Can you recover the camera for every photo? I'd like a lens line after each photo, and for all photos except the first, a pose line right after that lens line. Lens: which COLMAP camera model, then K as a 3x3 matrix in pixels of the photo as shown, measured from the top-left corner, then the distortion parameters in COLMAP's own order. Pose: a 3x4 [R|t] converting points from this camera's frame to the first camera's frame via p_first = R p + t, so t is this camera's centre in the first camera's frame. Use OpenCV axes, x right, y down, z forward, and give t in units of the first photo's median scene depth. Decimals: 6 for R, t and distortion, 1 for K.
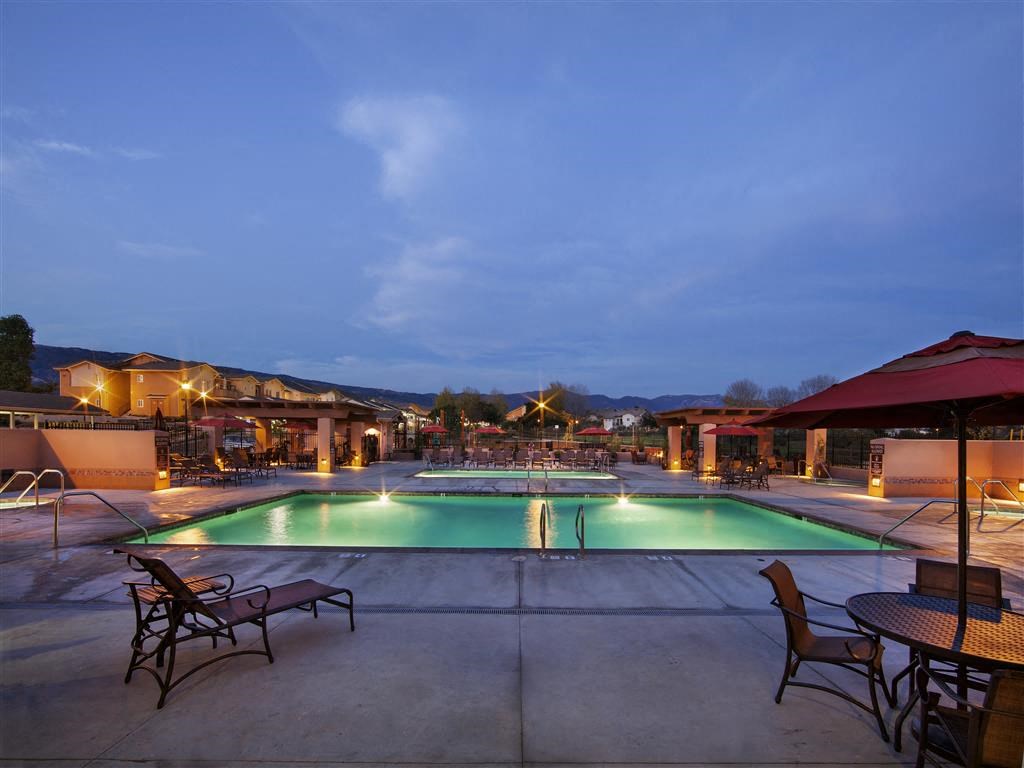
lens RADIAL K [[1234.2, 0, 512.0], [0, 1234.2, 384.0], [0, 0, 1]] dist [0.007328, 0.000830]
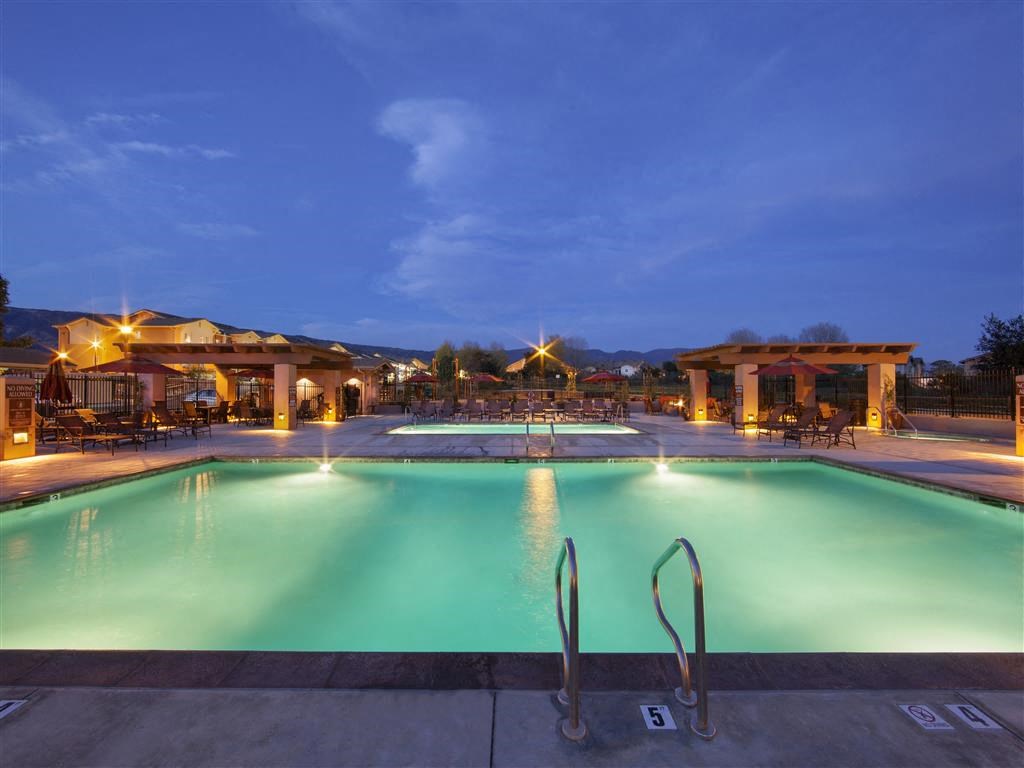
lens RADIAL K [[810.7, 0, 512.0], [0, 810.7, 384.0], [0, 0, 1]] dist [-0.002708, -0.001152]
pose [[0.999879, -0.013052, -0.008473, 0.007239], [0.013268, 0.999576, 0.025901, 0.027601], [0.008132, -0.026010, 0.999629, 0.434268]]
